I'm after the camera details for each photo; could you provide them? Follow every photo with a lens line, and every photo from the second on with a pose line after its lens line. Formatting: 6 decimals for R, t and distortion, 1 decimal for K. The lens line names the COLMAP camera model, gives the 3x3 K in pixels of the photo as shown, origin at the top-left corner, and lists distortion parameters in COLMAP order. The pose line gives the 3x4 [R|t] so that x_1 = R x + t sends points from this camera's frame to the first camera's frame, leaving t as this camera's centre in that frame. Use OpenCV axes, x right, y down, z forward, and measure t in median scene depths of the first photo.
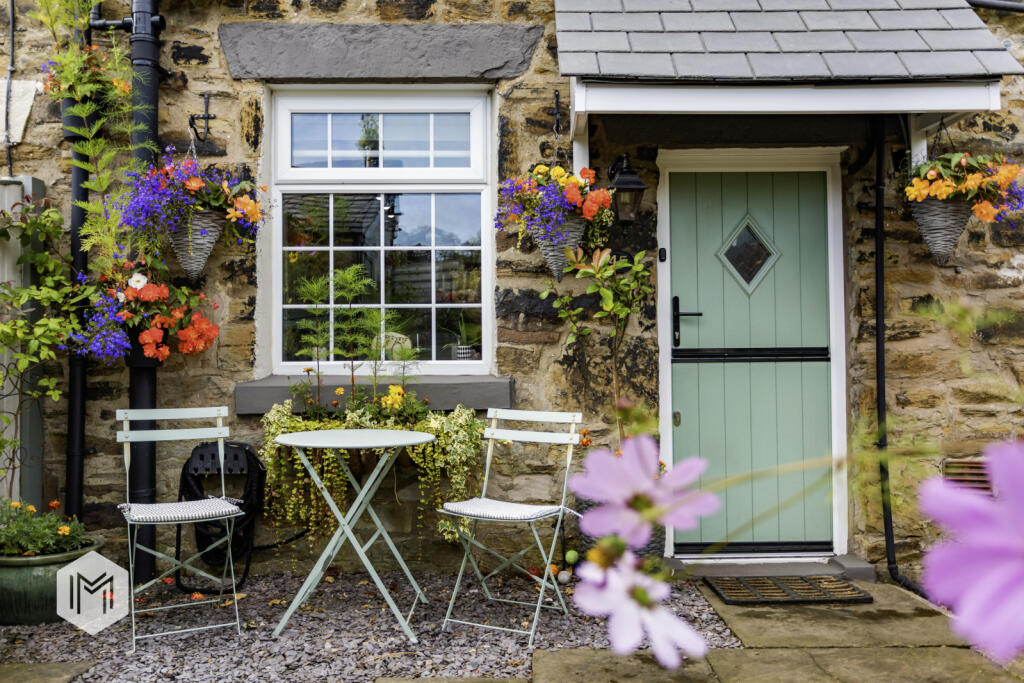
lens RADIAL K [[857.1, 0, 506.3], [0, 857.1, 338.6], [0, 0, 1]] dist [0.005950, 0.000840]
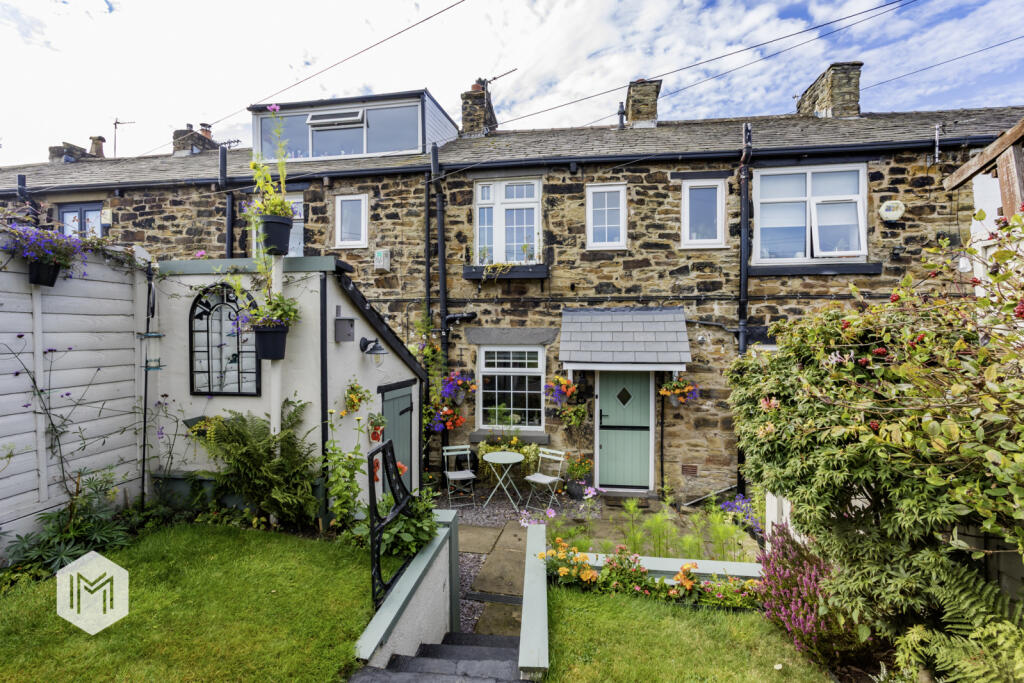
lens RADIAL K [[494.9, 0, 506.7], [0, 494.9, 337.8], [0, 0, 1]] dist [-0.014269, 0.000363]
pose [[0.985743, 0.006615, -0.168130, 0.164909], [-0.000375, 0.999311, 0.037119, -0.401831], [0.168260, -0.036527, 0.985066, -0.924115]]
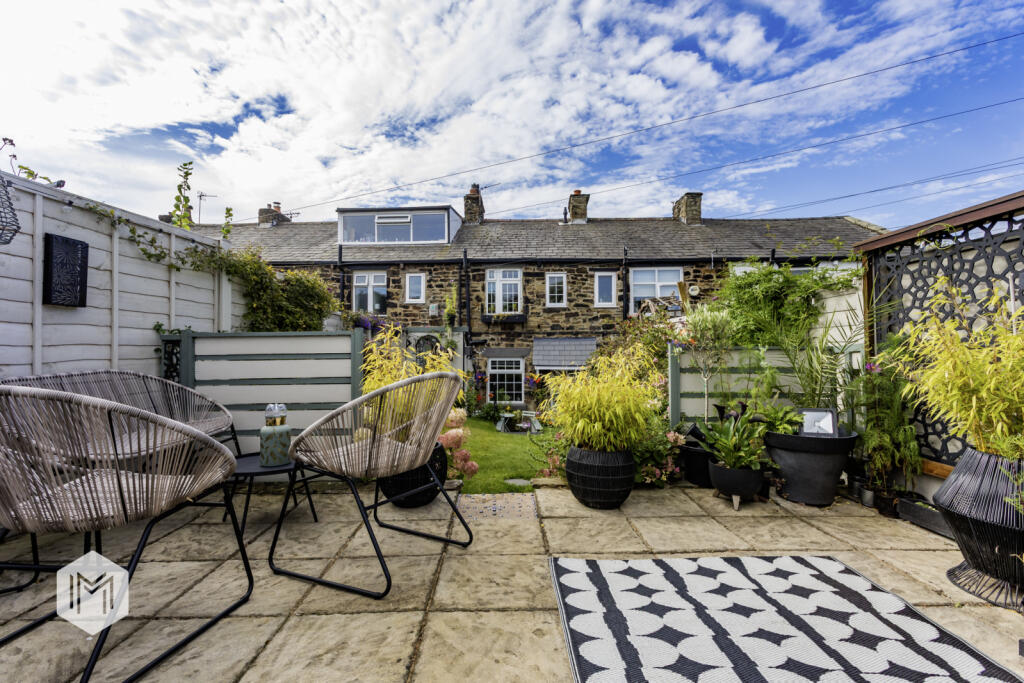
lens RADIAL K [[485.7, 0, 508.1], [0, 485.7, 342.2], [0, 0, 1]] dist [0.020716, 0.000023]
pose [[0.997554, 0.002679, -0.069855, 0.117714], [-0.001722, 0.999904, 0.013751, -0.460024], [0.069886, -0.013597, 0.997462, -2.551035]]
